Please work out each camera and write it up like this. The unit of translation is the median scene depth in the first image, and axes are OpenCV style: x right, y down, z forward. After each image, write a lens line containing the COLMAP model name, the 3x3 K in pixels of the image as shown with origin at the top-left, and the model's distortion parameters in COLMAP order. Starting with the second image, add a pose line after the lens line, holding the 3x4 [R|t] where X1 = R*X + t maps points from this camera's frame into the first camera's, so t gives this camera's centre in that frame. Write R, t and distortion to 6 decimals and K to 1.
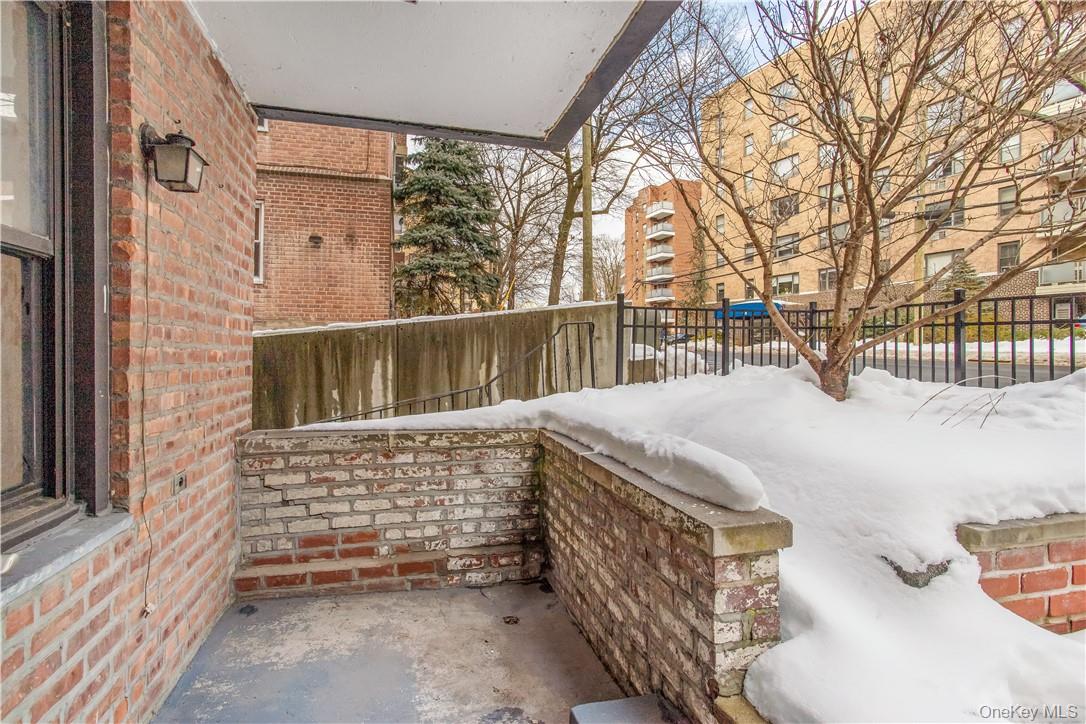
lens RADIAL K [[525.5, 0, 541.8], [0, 525.5, 356.4], [0, 0, 1]] dist [-0.048622, 0.030518]
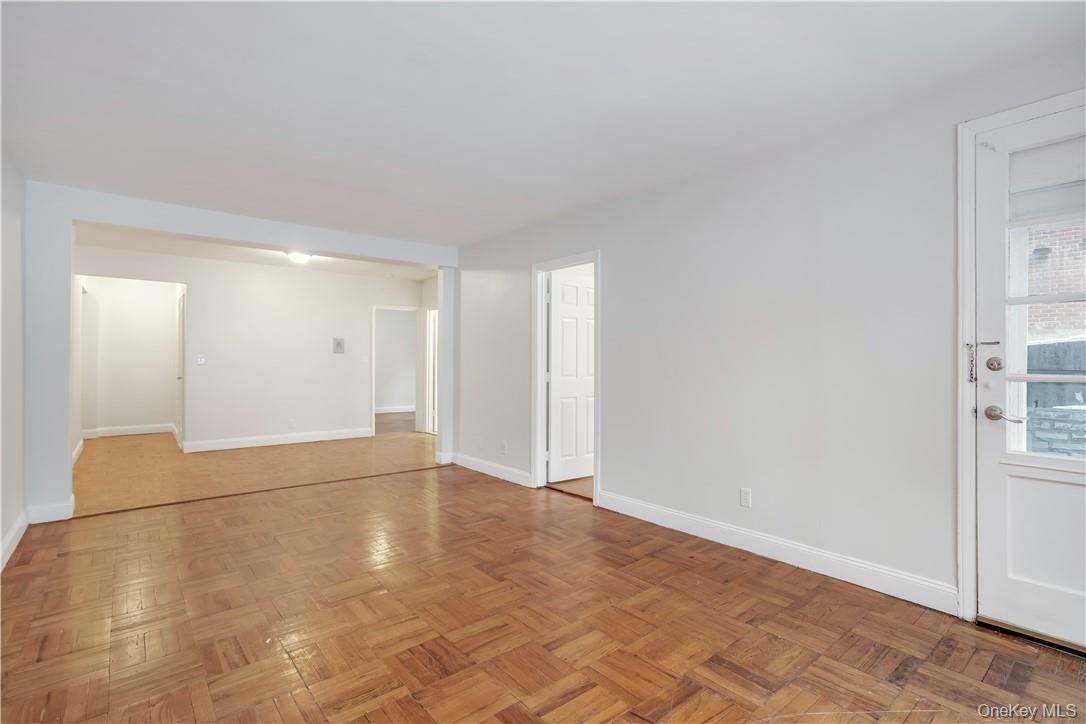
lens RADIAL K [[525.5, 0, 541.8], [0, 525.5, 356.4], [0, 0, 1]] dist [-0.048622, 0.030518]
pose [[0.404004, -0.010588, -0.914696, 0.358275], [-0.005341, 0.999889, -0.013933, 0.014372], [0.914742, 0.010515, 0.403902, -1.152450]]
